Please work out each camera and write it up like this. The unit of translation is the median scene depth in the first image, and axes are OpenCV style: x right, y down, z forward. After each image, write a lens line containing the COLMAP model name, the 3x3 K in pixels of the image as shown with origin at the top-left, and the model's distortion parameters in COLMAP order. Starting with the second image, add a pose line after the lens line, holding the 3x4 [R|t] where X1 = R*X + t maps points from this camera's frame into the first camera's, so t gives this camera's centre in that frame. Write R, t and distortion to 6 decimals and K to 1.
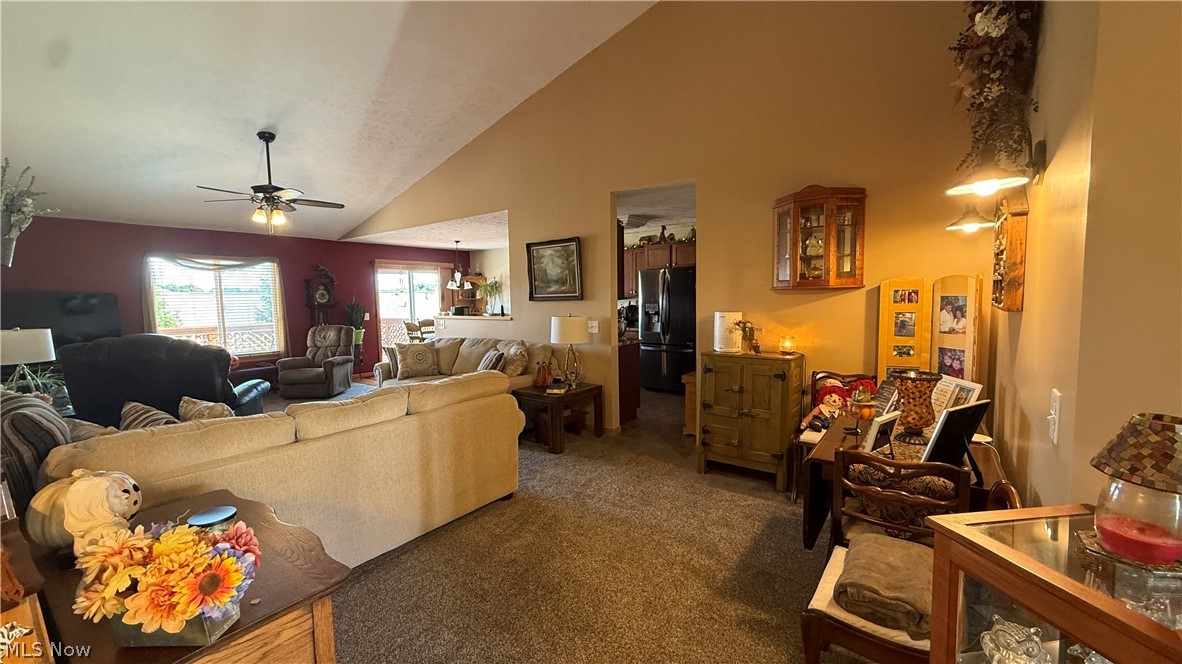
lens RADIAL K [[467.5, 0, 591.0], [0, 467.5, 332.0], [0, 0, 1]] dist [-0.003746, -0.000245]
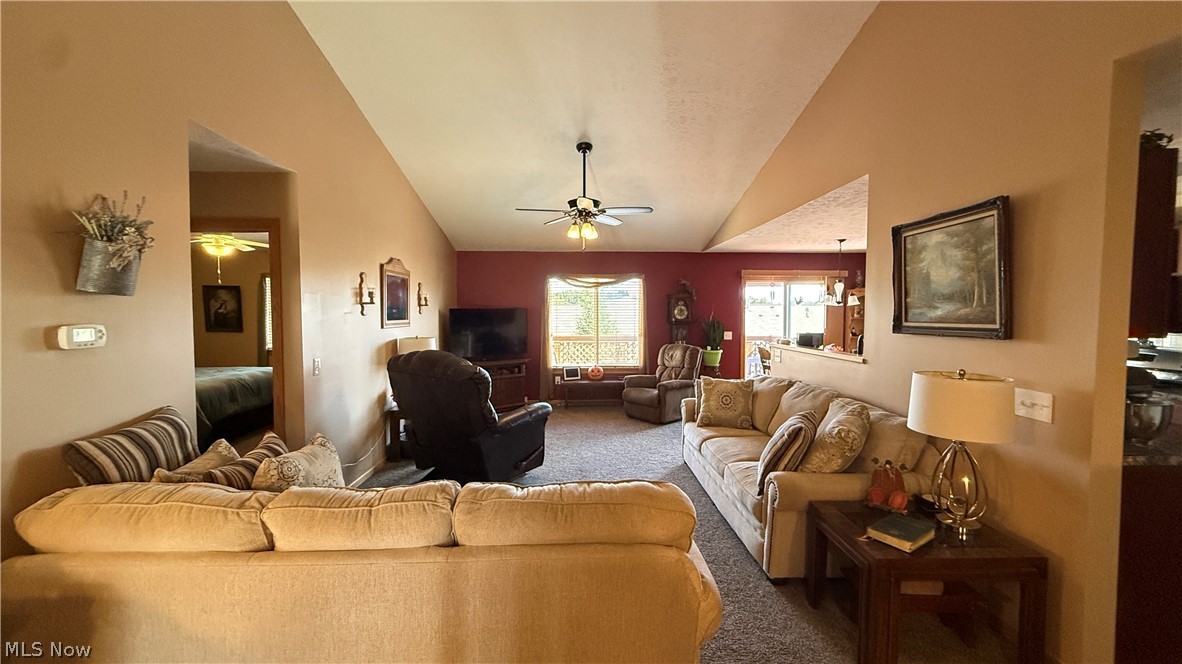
lens RADIAL K [[467.5, 0, 591.0], [0, 467.5, 332.0], [0, 0, 1]] dist [-0.003746, -0.000245]
pose [[0.626843, 0.051753, -0.777425, 0.071090], [-0.070822, 0.997446, 0.009295, -0.048980], [0.775920, 0.049233, 0.628907, 0.398872]]
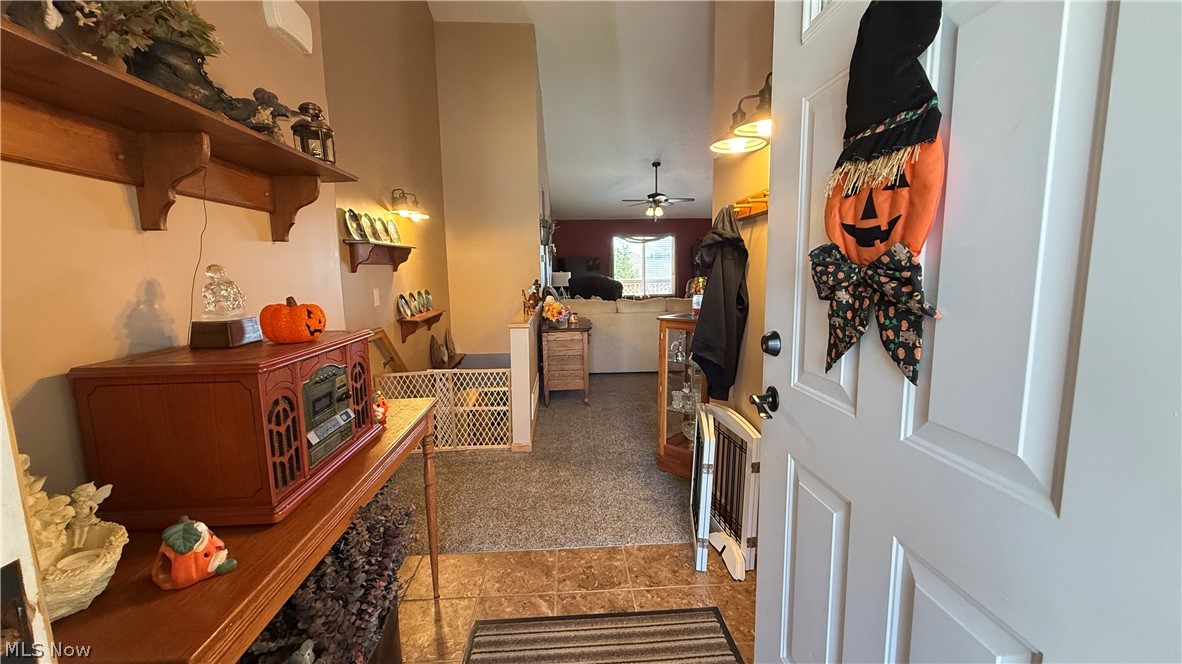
lens RADIAL K [[470.3, 0, 588.1], [0, 470.3, 332.4], [0, 0, 1]] dist [0.000089, 0.000188]
pose [[0.637115, 0.110582, -0.762795, 0.515712], [-0.057555, 0.993717, 0.095986, 0.046879], [0.768617, -0.017251, 0.639476, -0.309294]]
